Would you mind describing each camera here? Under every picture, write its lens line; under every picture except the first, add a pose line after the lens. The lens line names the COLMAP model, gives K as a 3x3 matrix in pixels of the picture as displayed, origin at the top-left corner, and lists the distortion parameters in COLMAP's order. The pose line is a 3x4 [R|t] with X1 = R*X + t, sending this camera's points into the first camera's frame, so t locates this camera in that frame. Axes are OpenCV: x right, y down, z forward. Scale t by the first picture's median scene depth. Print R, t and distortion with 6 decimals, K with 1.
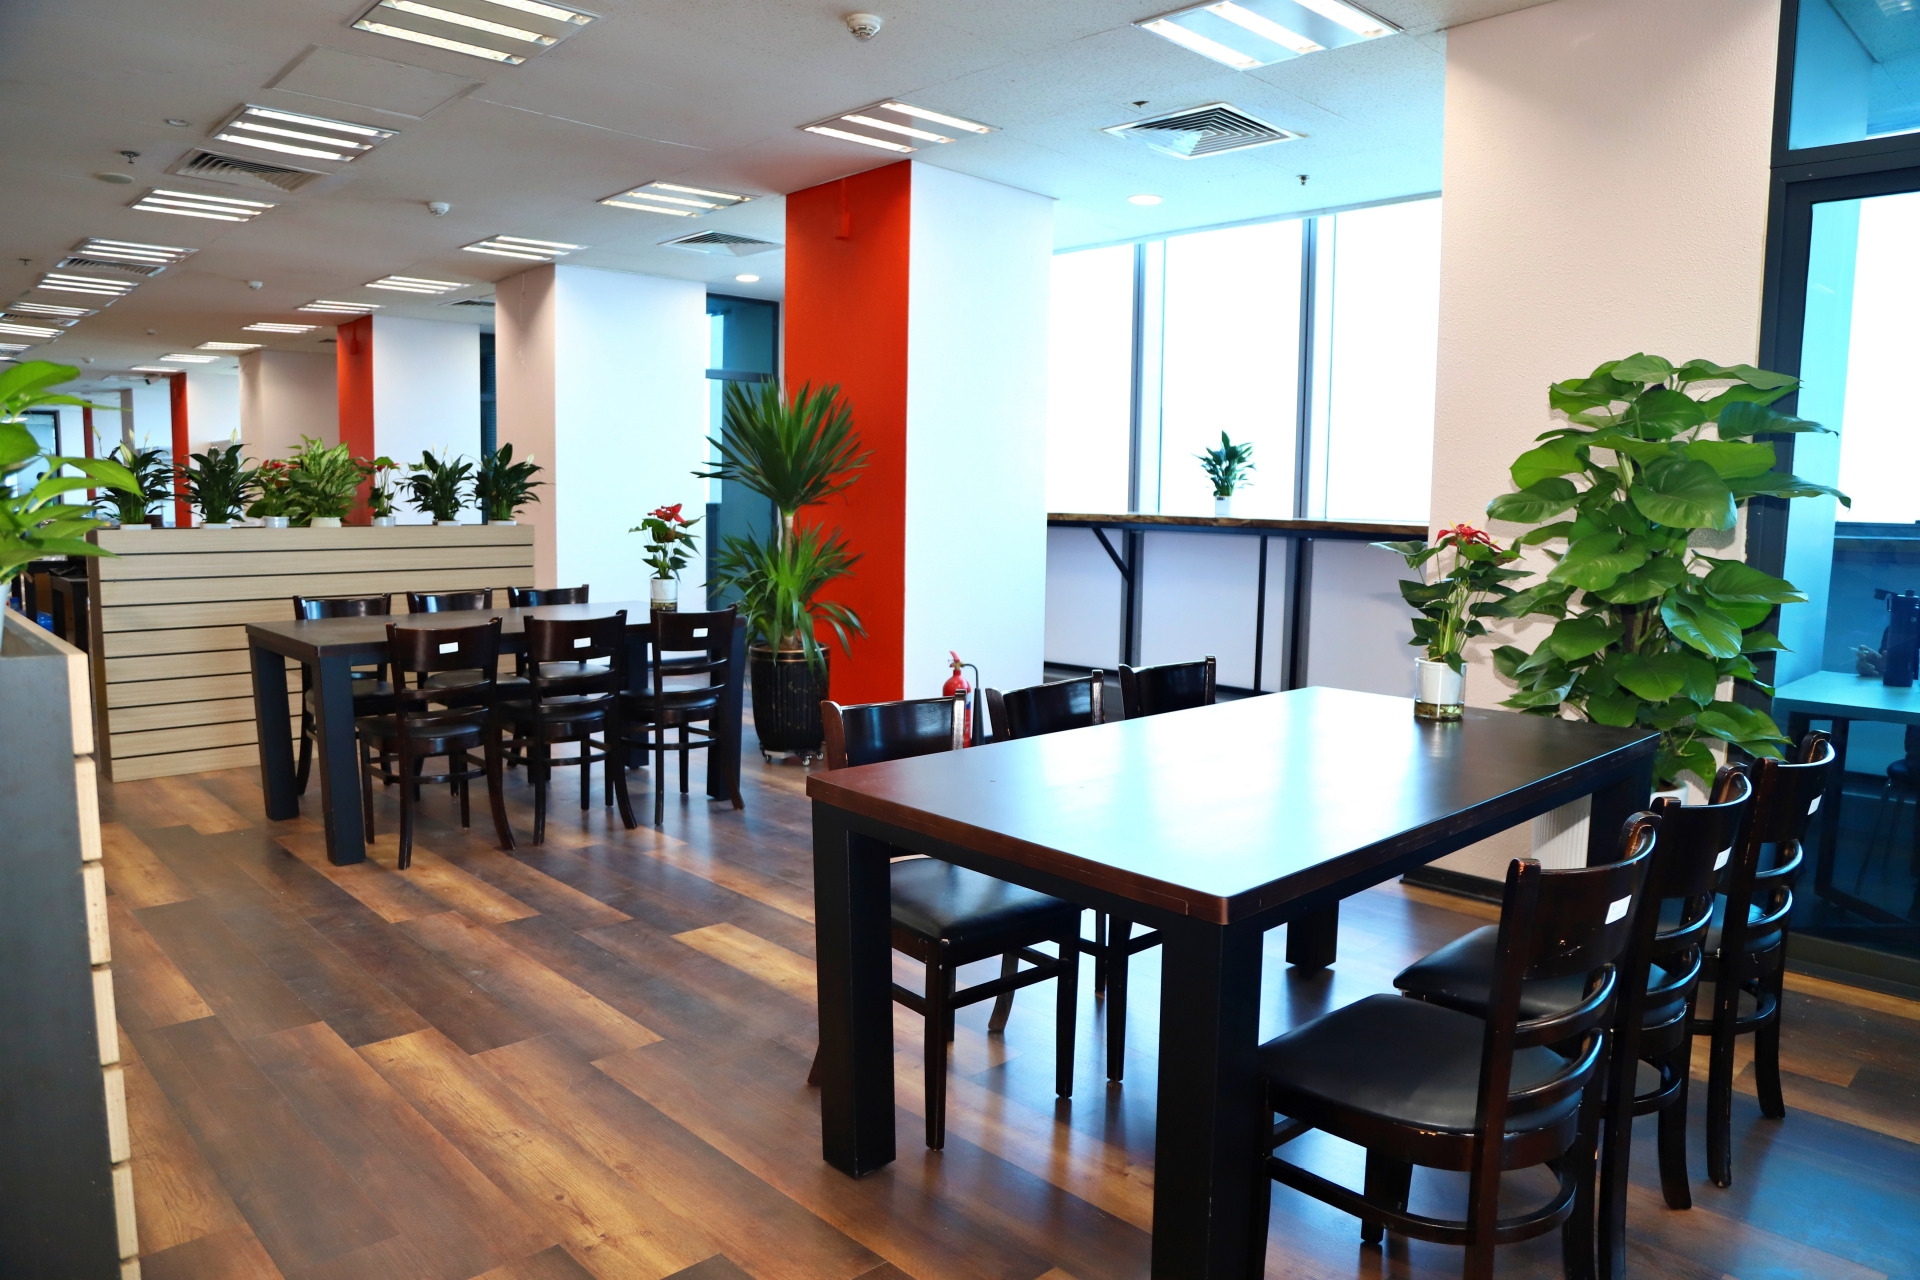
lens RADIAL K [[1302.5, 0, 960.0], [0, 1302.5, 640.0], [0, 0, 1]] dist [-0.069028, 0.008018]
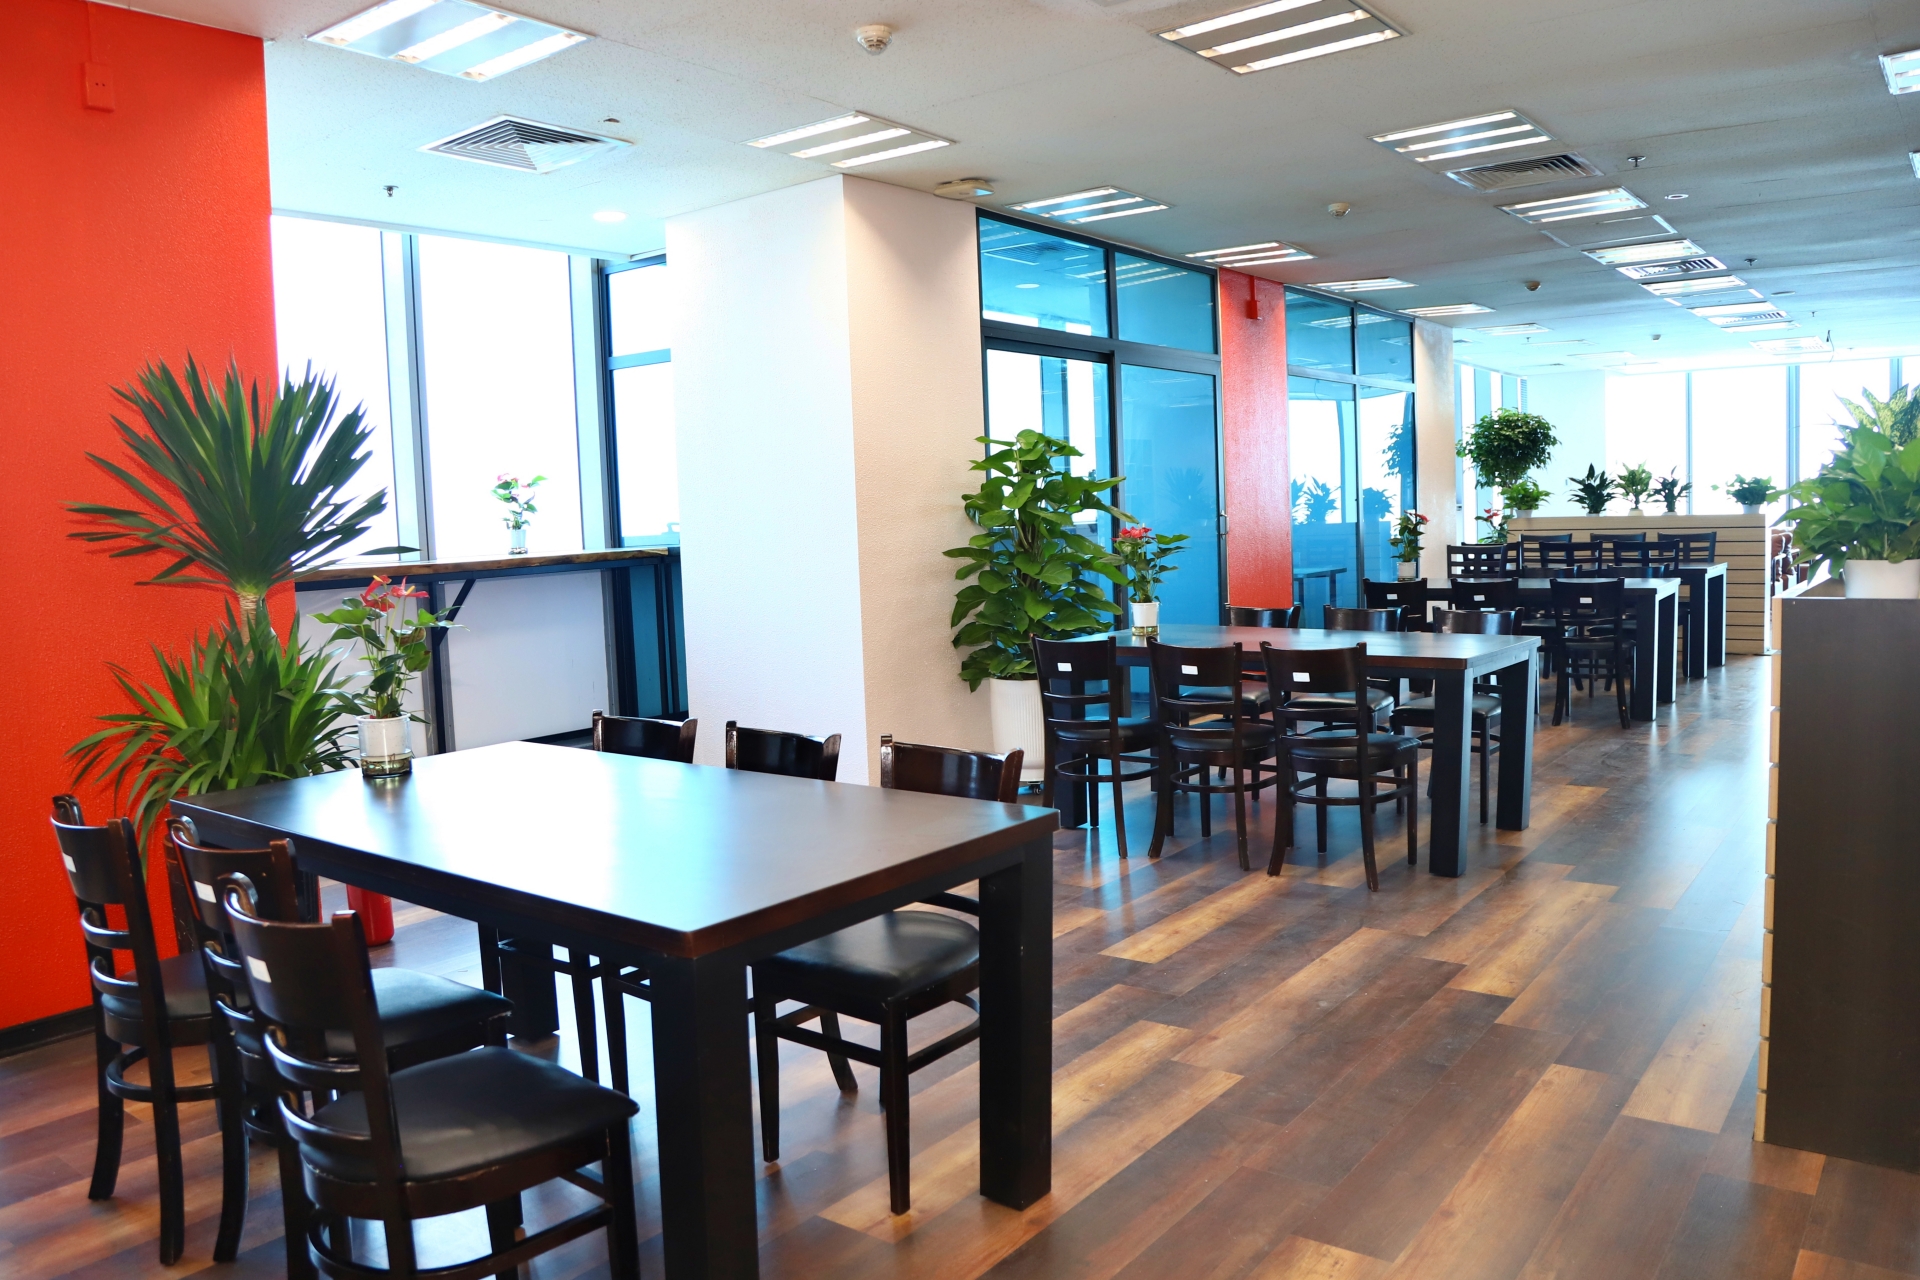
lens RADIAL K [[1380.8, 0, 989.2], [0, 1380.8, 641.0], [0, 0, 1]] dist [-0.081247, 0.003101]
pose [[-0.174402, -0.094447, 0.980135, -1.317919], [0.142059, 0.982563, 0.119958, -0.172704], [-0.974373, 0.160158, -0.157944, 1.359685]]
